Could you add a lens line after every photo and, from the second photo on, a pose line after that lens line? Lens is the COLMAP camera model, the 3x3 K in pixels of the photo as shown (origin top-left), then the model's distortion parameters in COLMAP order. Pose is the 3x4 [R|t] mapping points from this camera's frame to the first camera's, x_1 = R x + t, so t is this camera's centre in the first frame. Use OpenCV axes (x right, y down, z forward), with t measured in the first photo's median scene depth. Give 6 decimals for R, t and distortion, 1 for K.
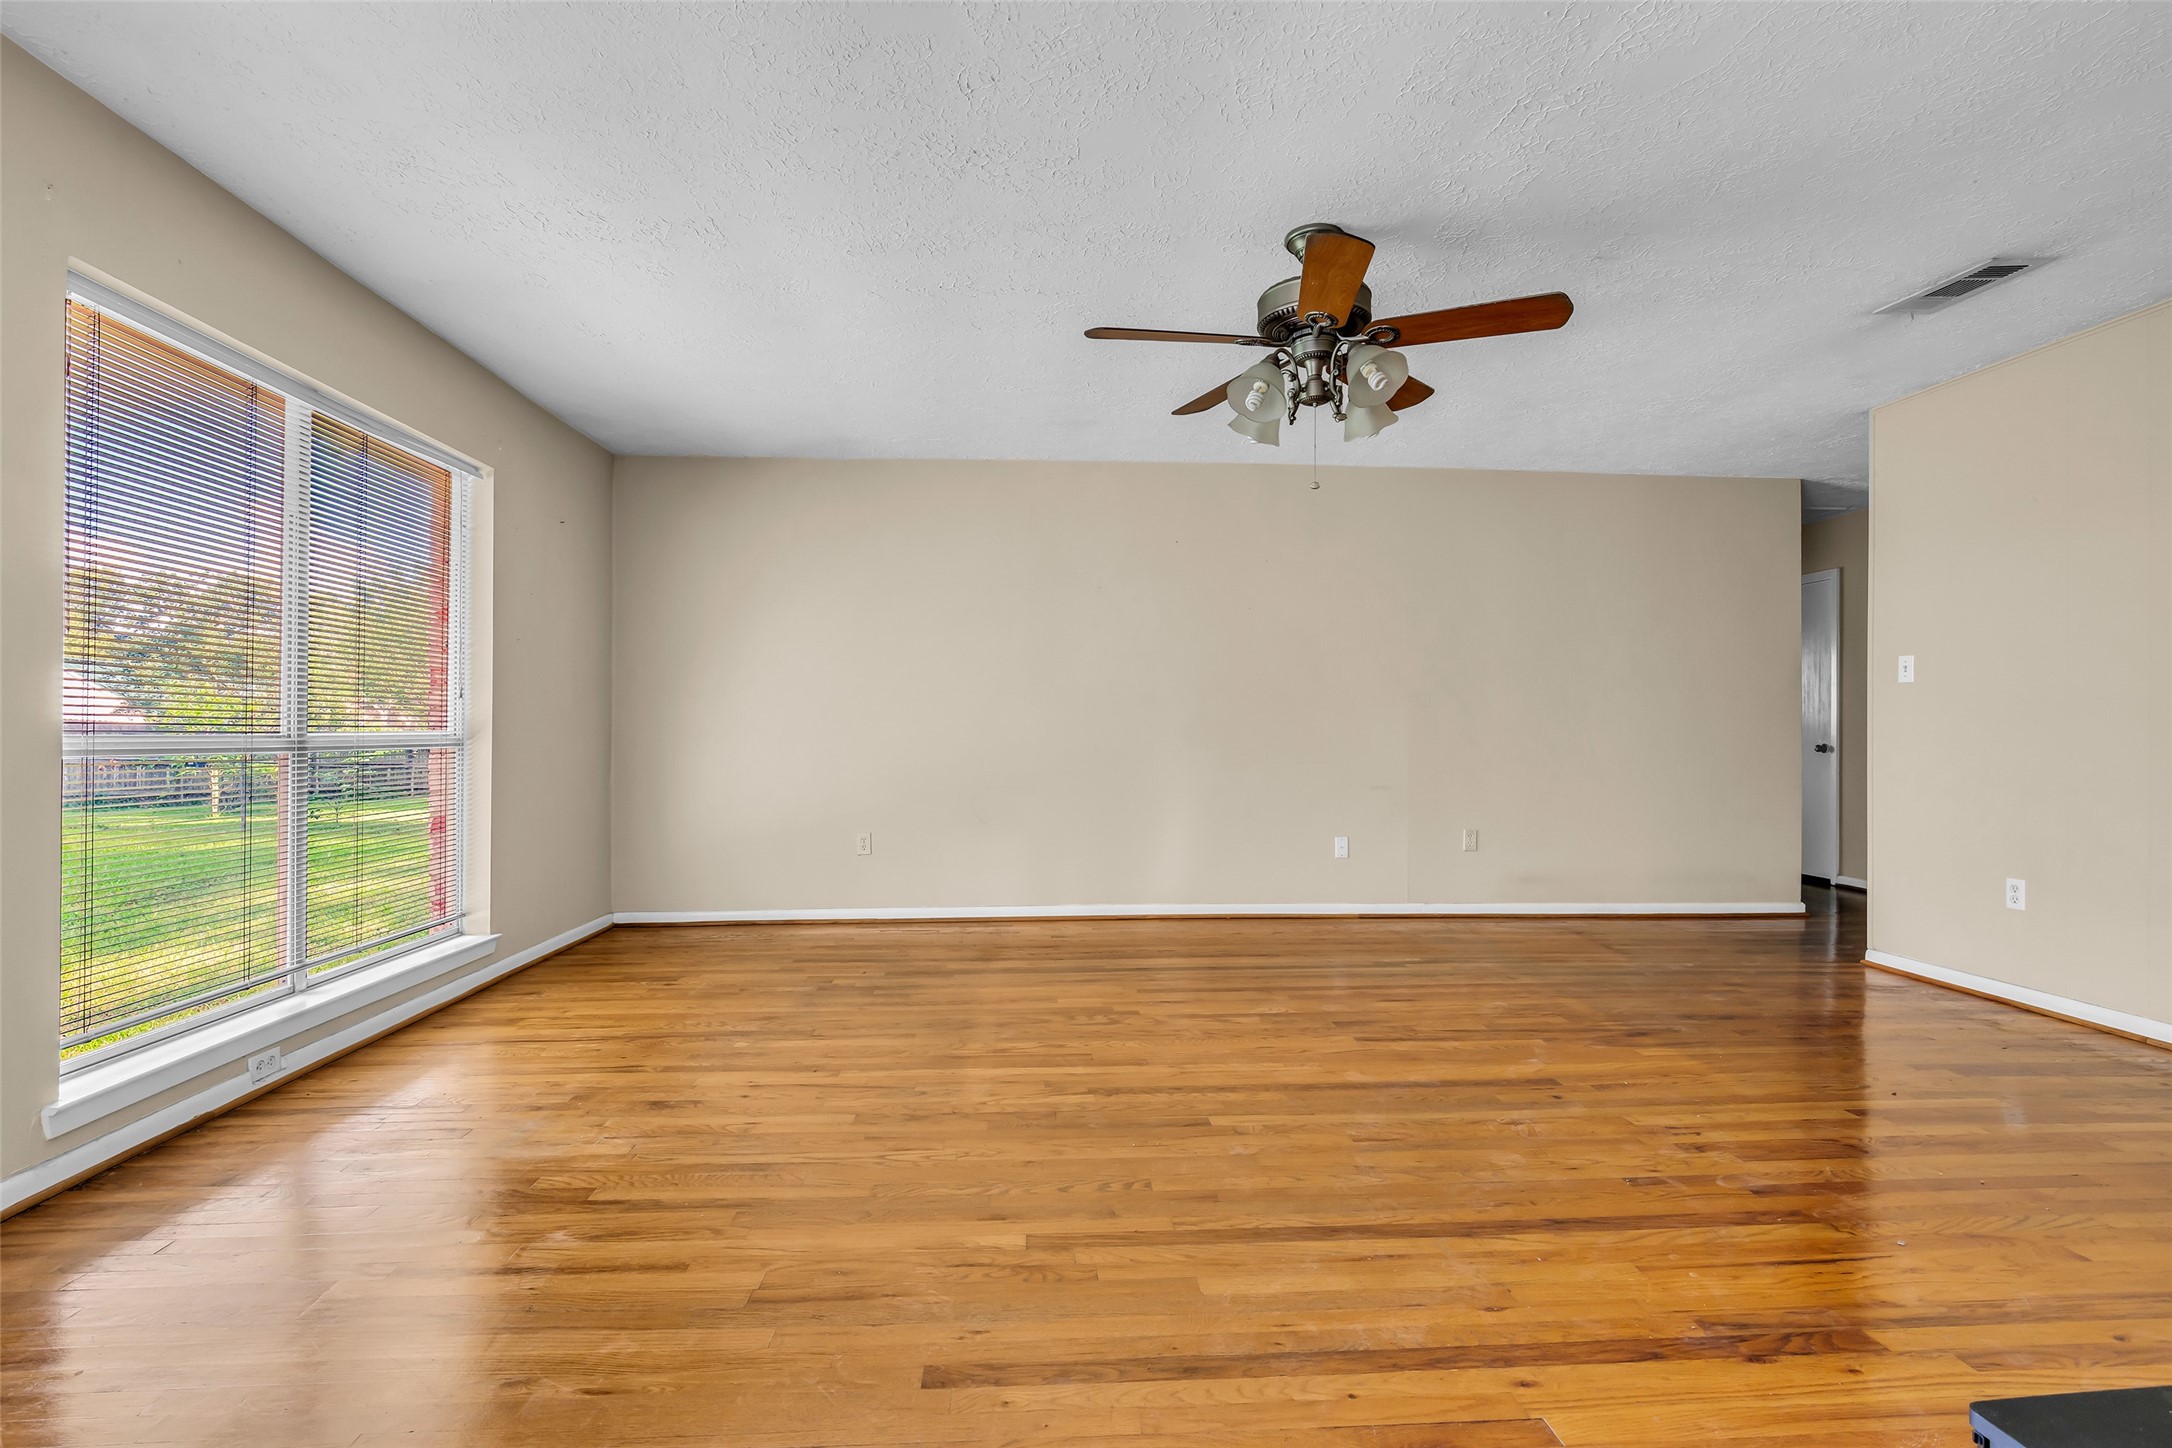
lens RADIAL K [[995.8, 0, 1077.7], [0, 995.8, 738.7], [0, 0, 1]] dist [-0.018652, 0.004329]
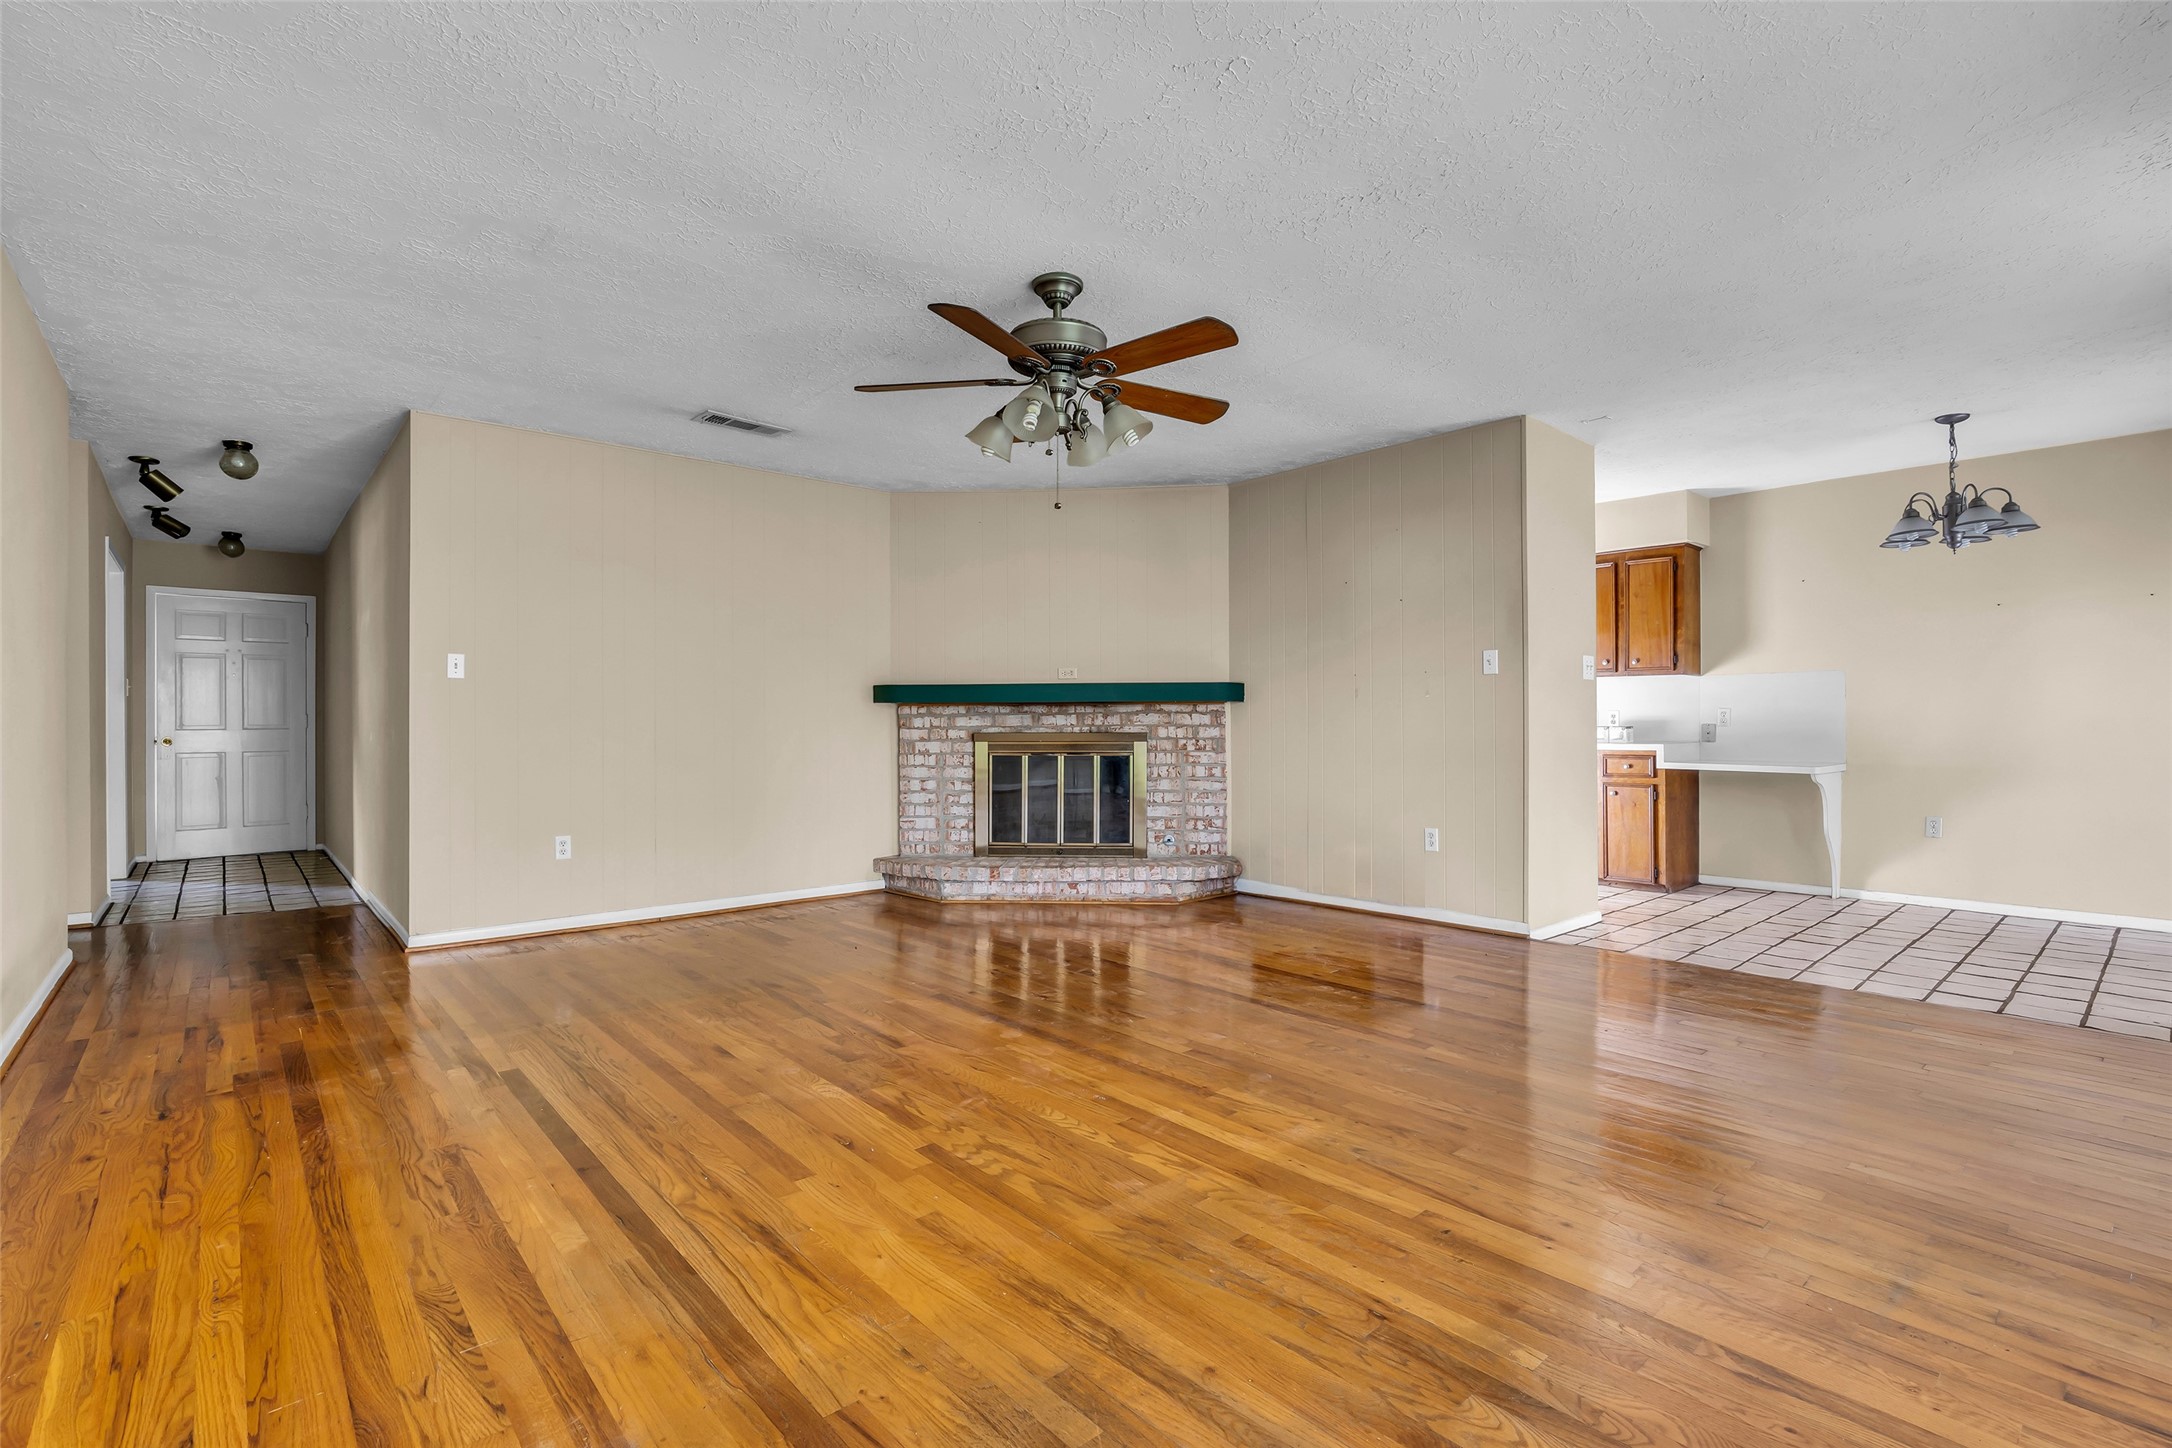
lens RADIAL K [[995.9, 0, 1077.4], [0, 995.9, 731.4], [0, 0, 1]] dist [-0.018714, 0.005176]
pose [[-0.608394, -0.010468, 0.793566, -0.664373], [0.005854, 0.999827, 0.017677, -0.019681], [-0.793613, 0.015400, -0.608227, 1.659223]]
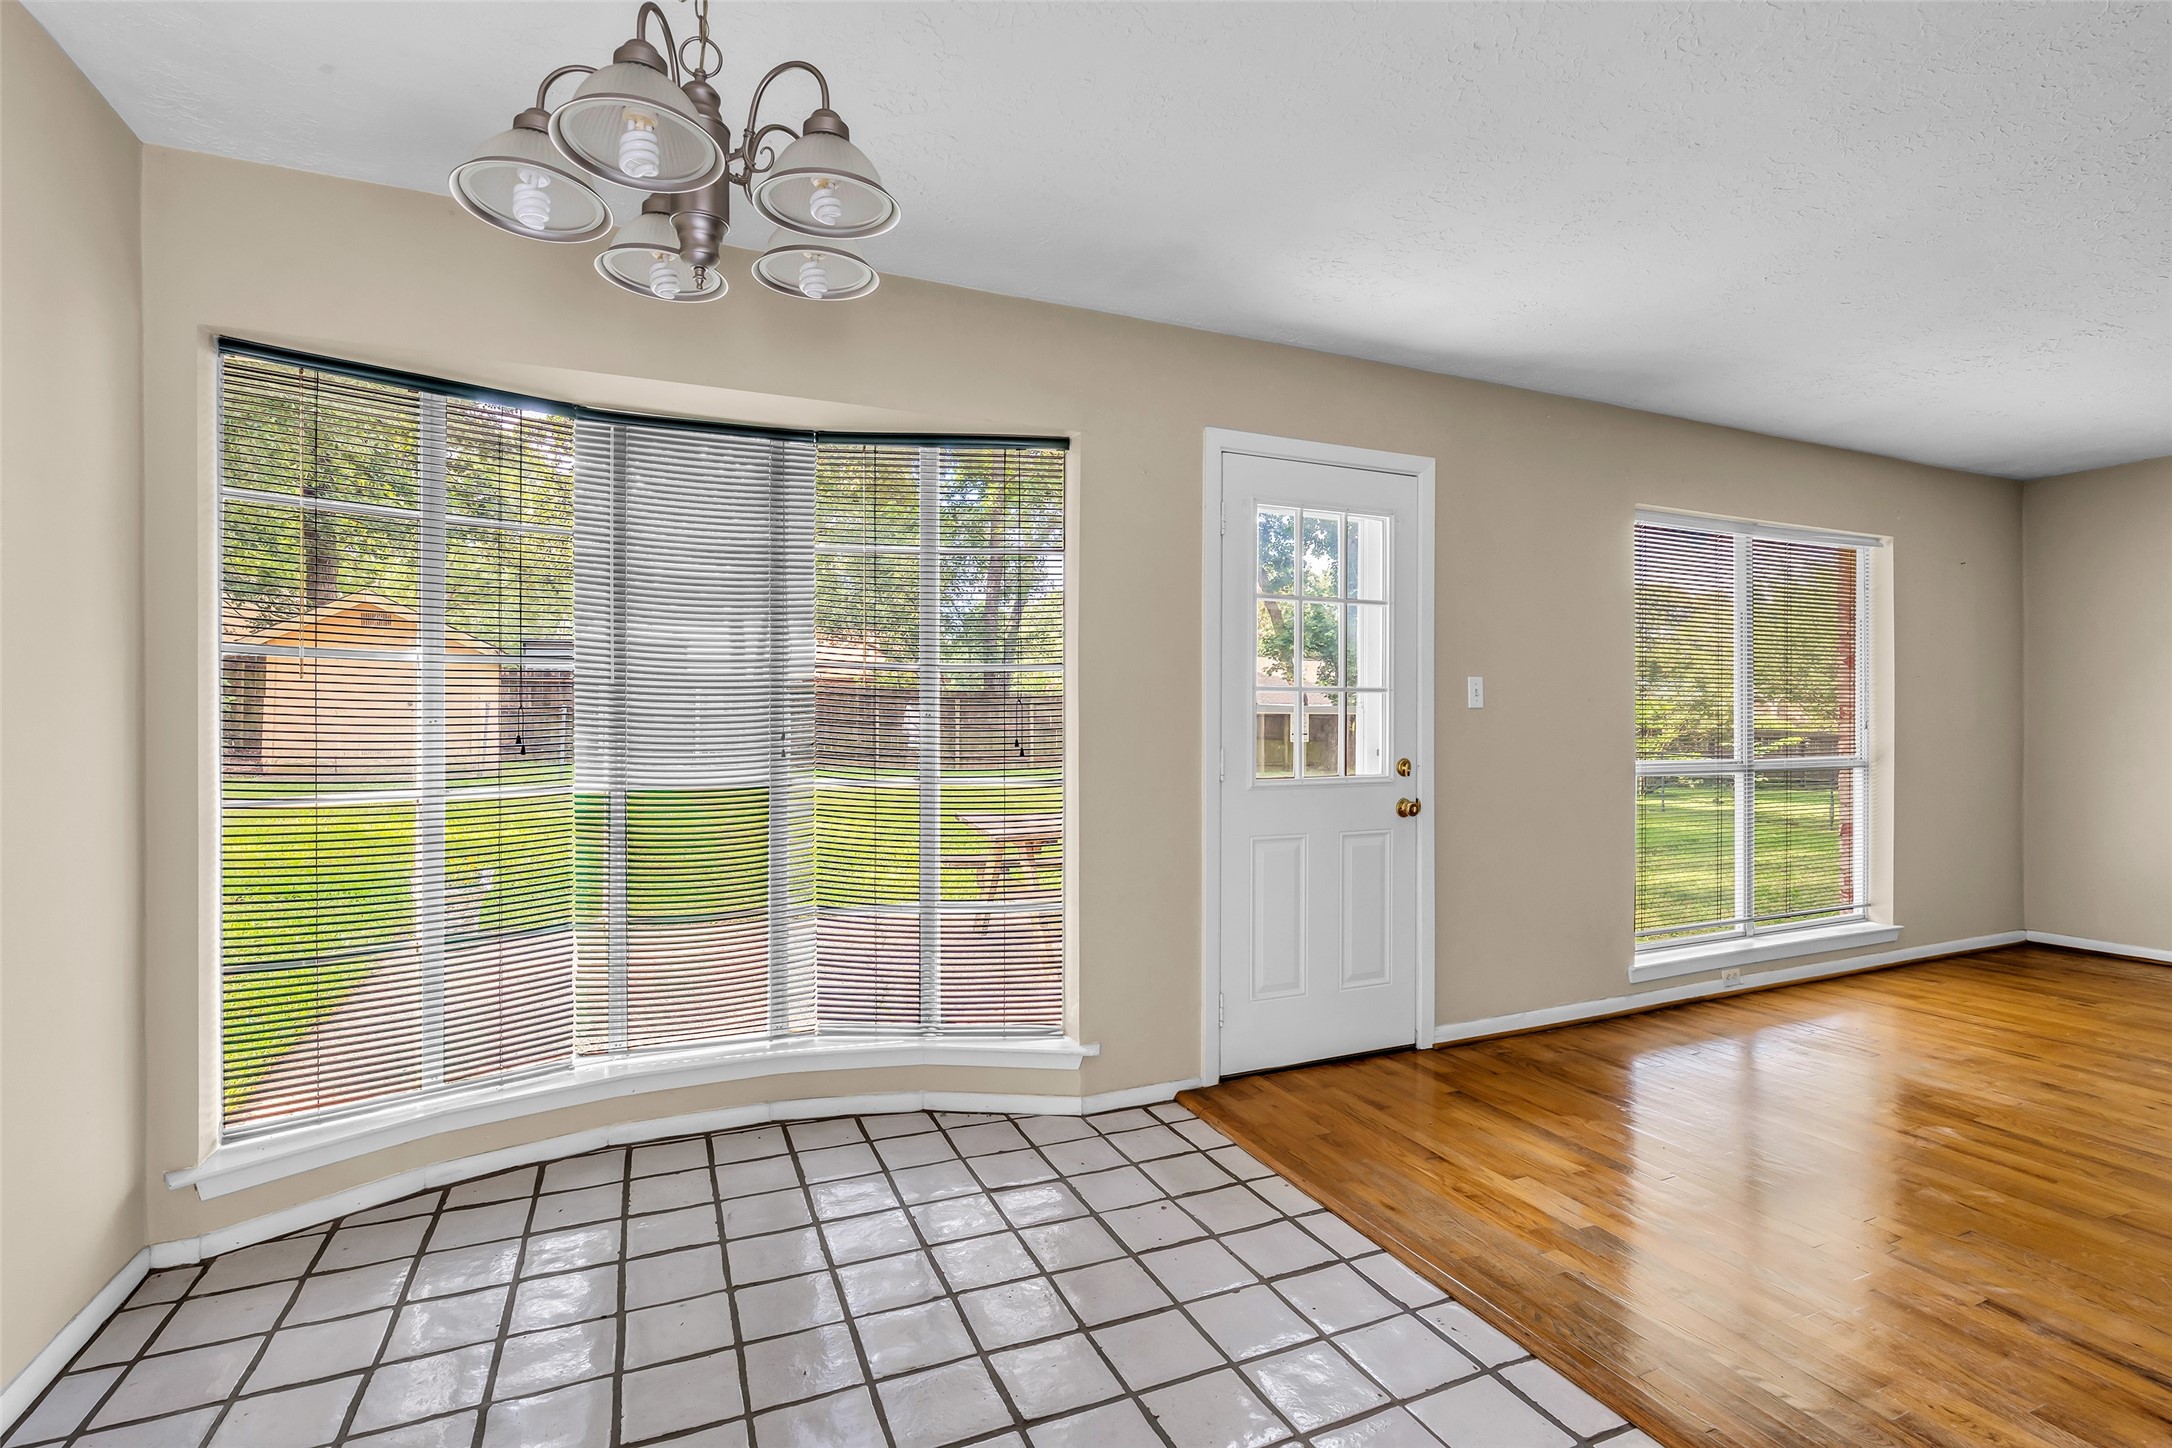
lens RADIAL K [[1003.1, 0, 1091.7], [0, 1003.1, 712.6], [0, 0, 1]] dist [-0.020367, 0.010912]
pose [[0.351267, -0.010692, -0.936214, 0.280391], [-0.002737, 0.999919, -0.012446, -0.059924], [0.936271, 0.006934, 0.351209, -0.478346]]
